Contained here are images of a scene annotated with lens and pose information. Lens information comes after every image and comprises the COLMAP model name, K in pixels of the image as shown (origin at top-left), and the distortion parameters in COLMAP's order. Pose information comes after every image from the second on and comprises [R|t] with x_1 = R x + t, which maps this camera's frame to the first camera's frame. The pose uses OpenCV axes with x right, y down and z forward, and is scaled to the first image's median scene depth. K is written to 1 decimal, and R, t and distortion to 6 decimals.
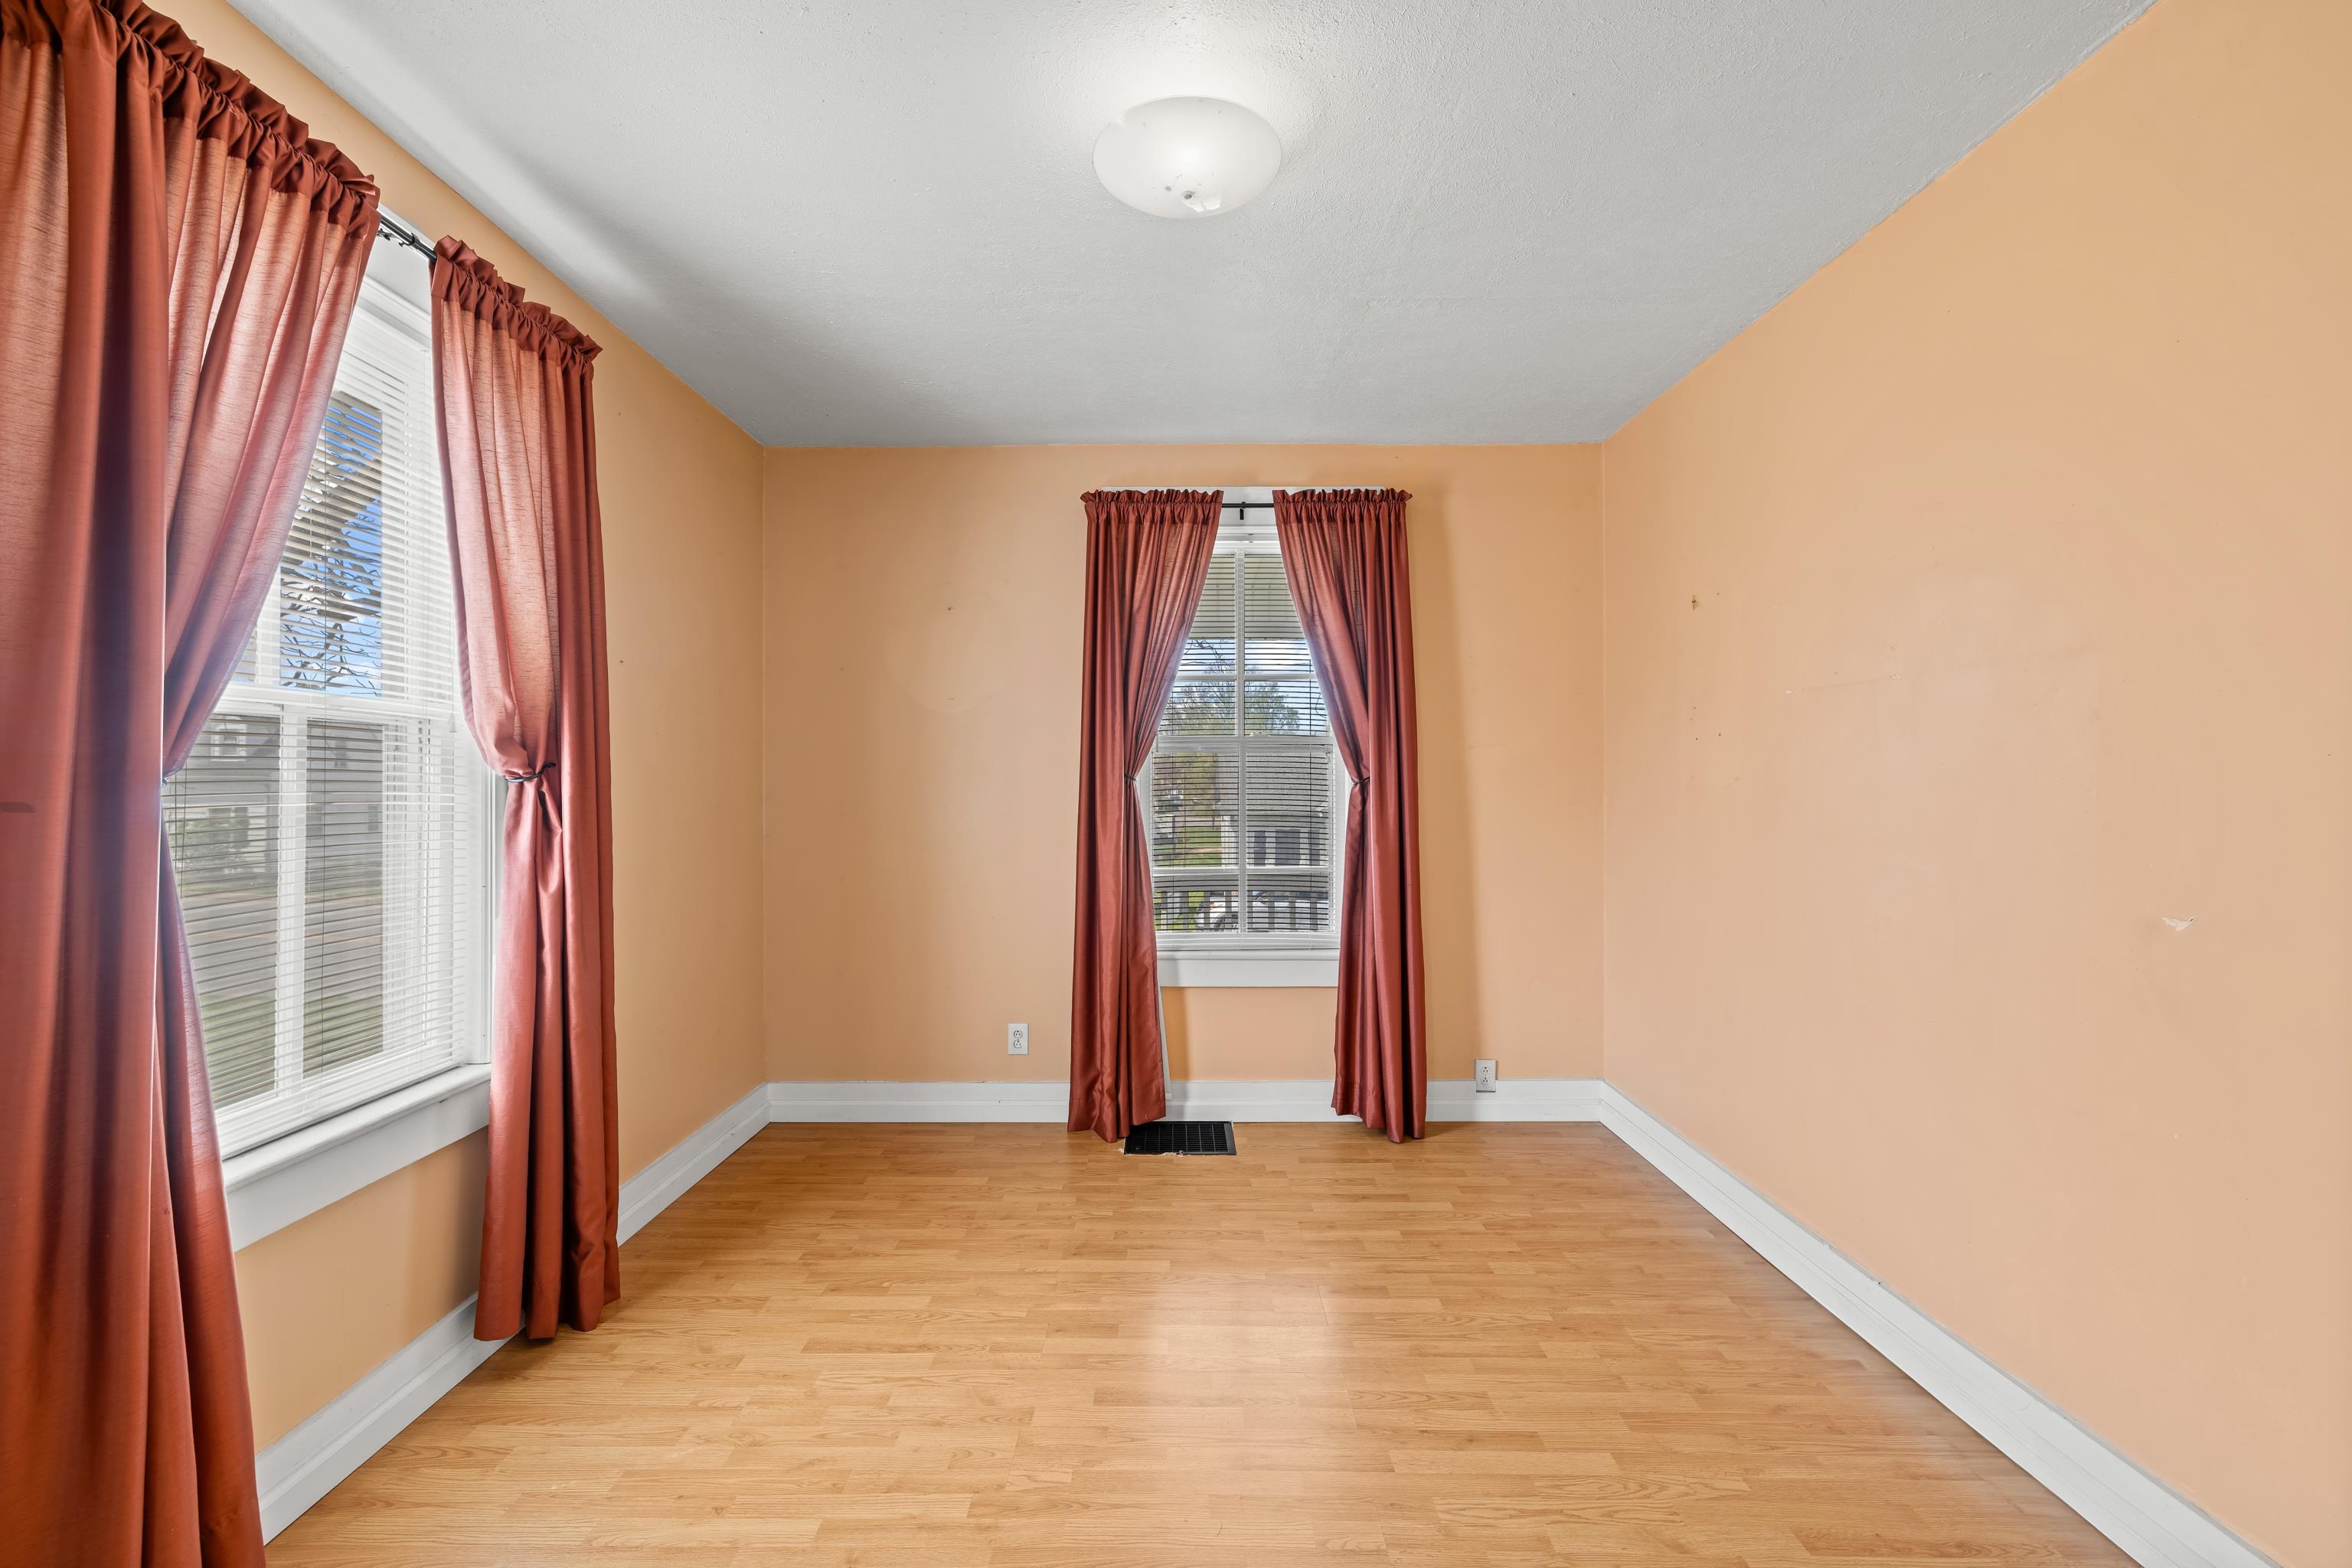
lens RADIAL K [[1006.1, 0, 1172.6], [0, 1006.1, 783.5], [0, 0, 1]] dist [0.000329, 0.000034]
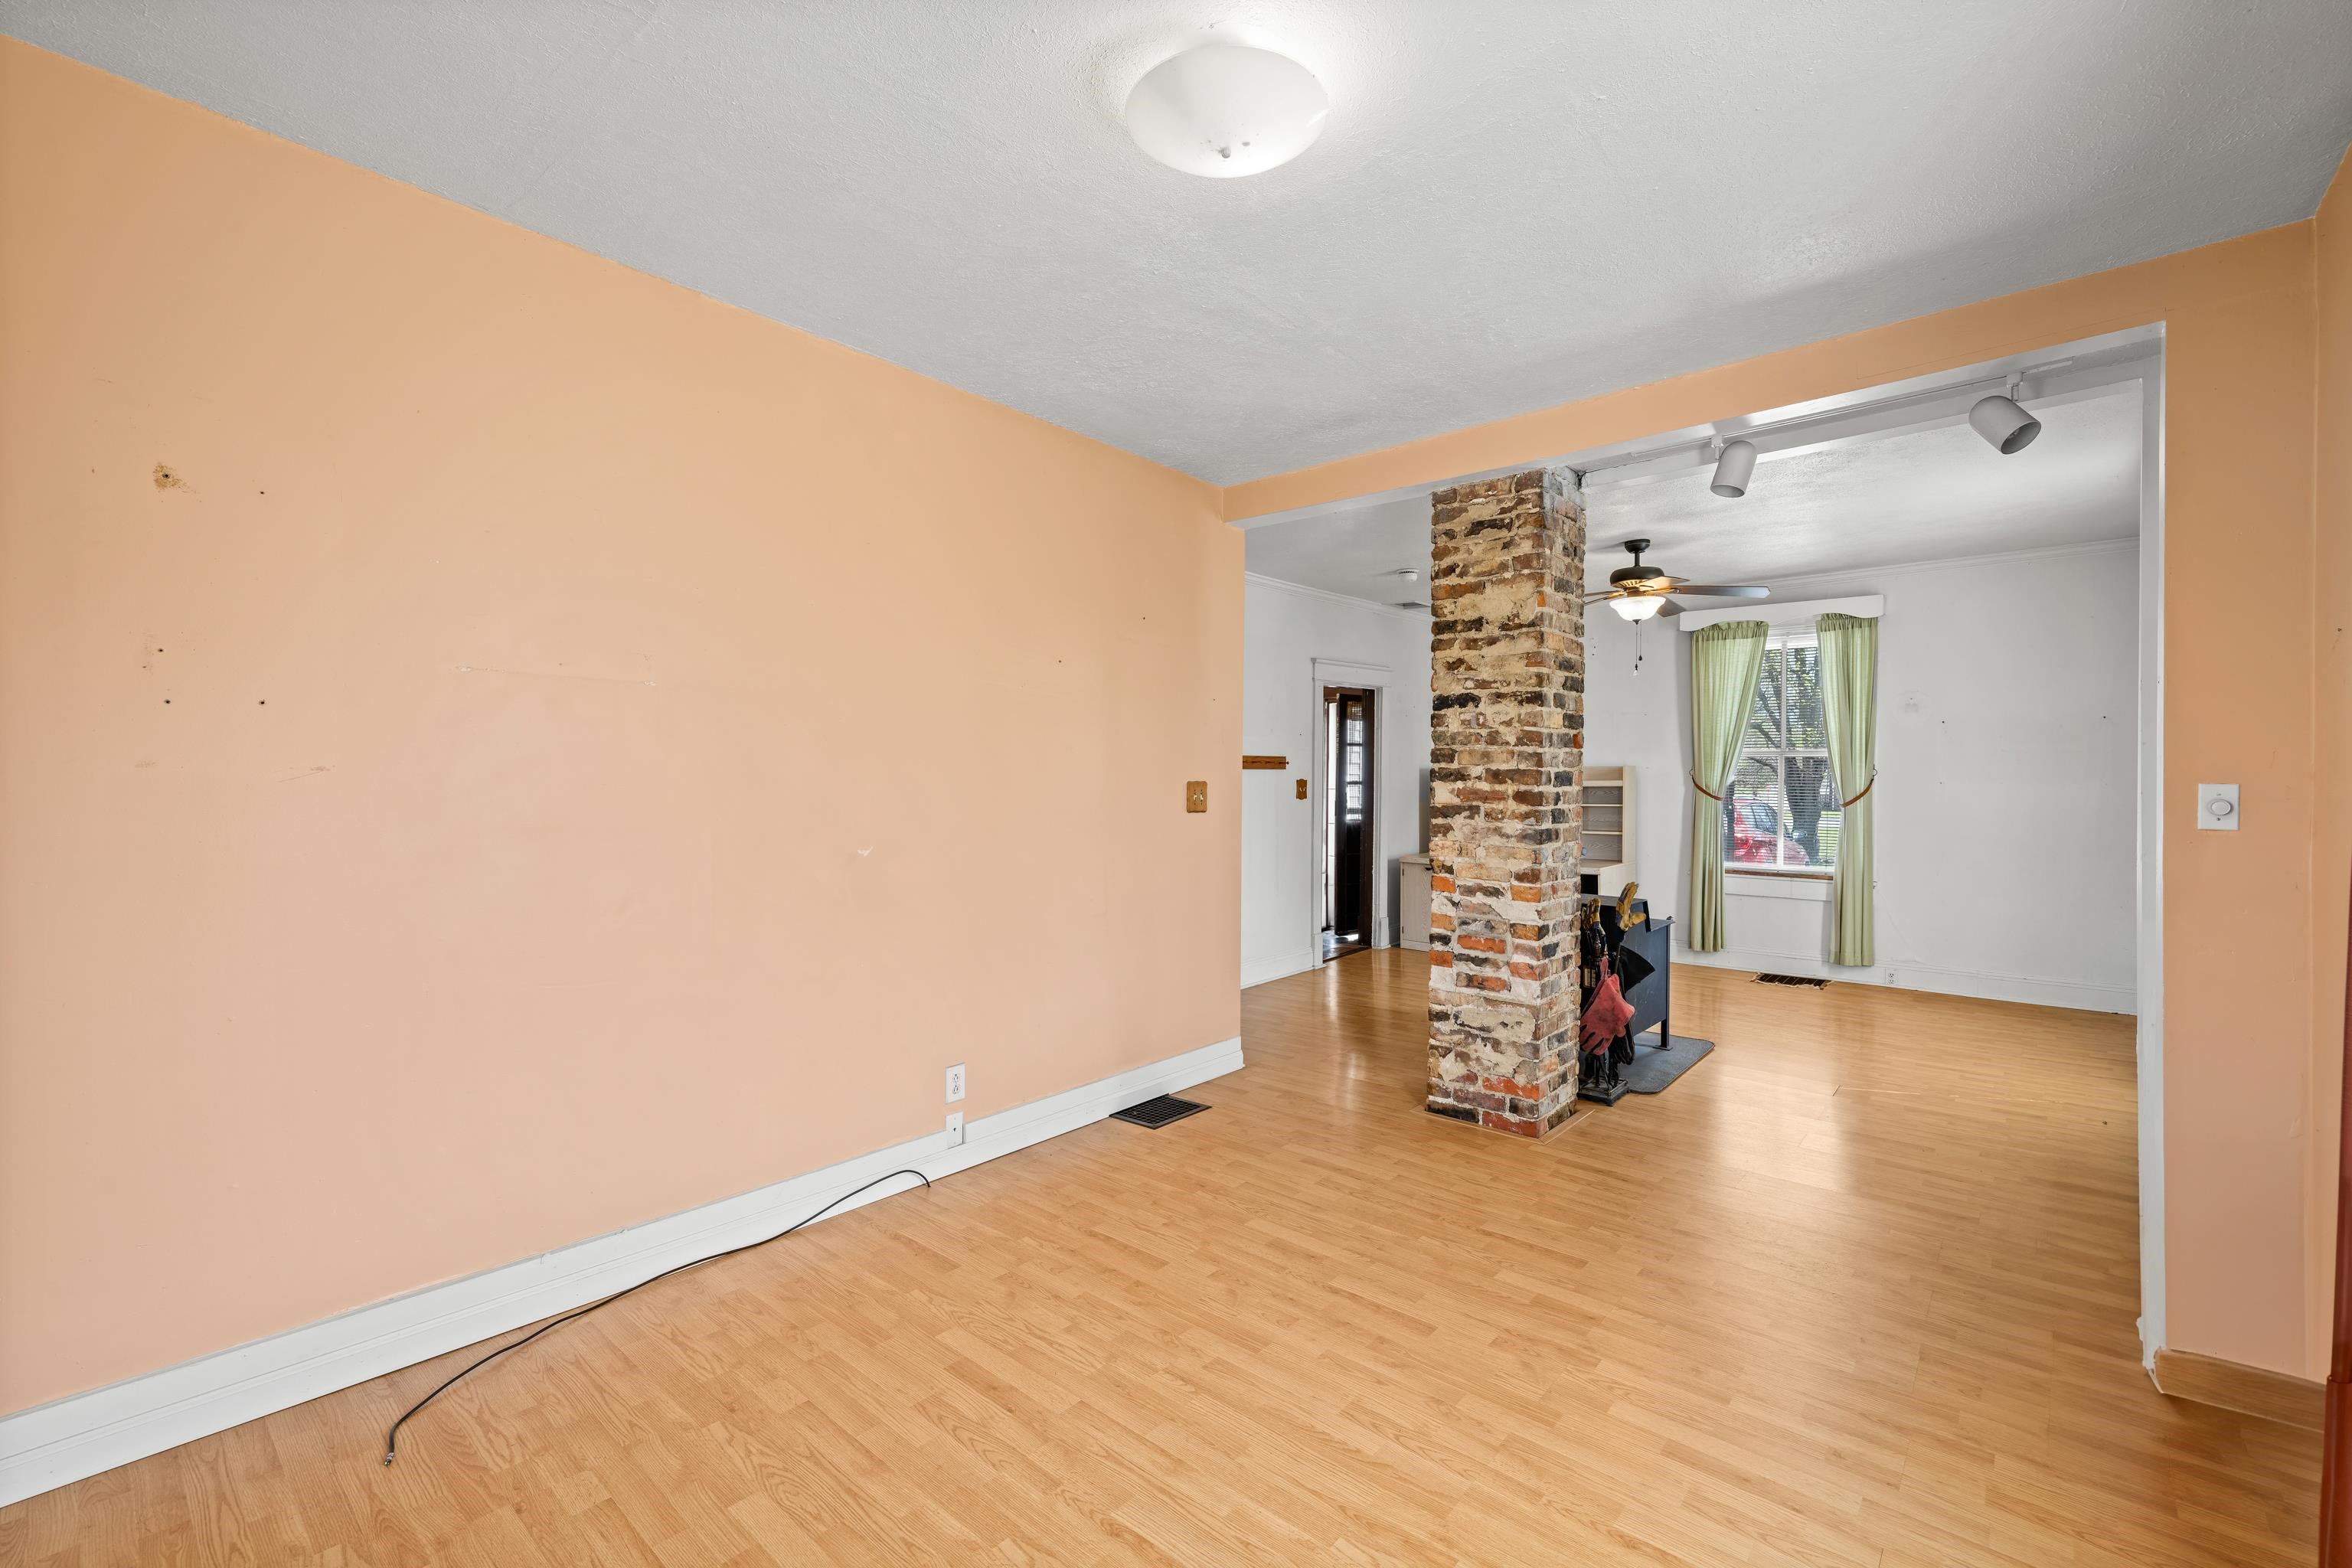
lens RADIAL K [[1006.1, 0, 1171.2], [0, 1006.1, 780.4], [0, 0, 1]] dist [0.000329, 0.000034]
pose [[-0.759139, -0.005558, 0.650905, -0.546527], [-0.003599, 0.999984, 0.004340, -0.005012], [-0.650918, 0.000952, -0.759147, 1.693504]]
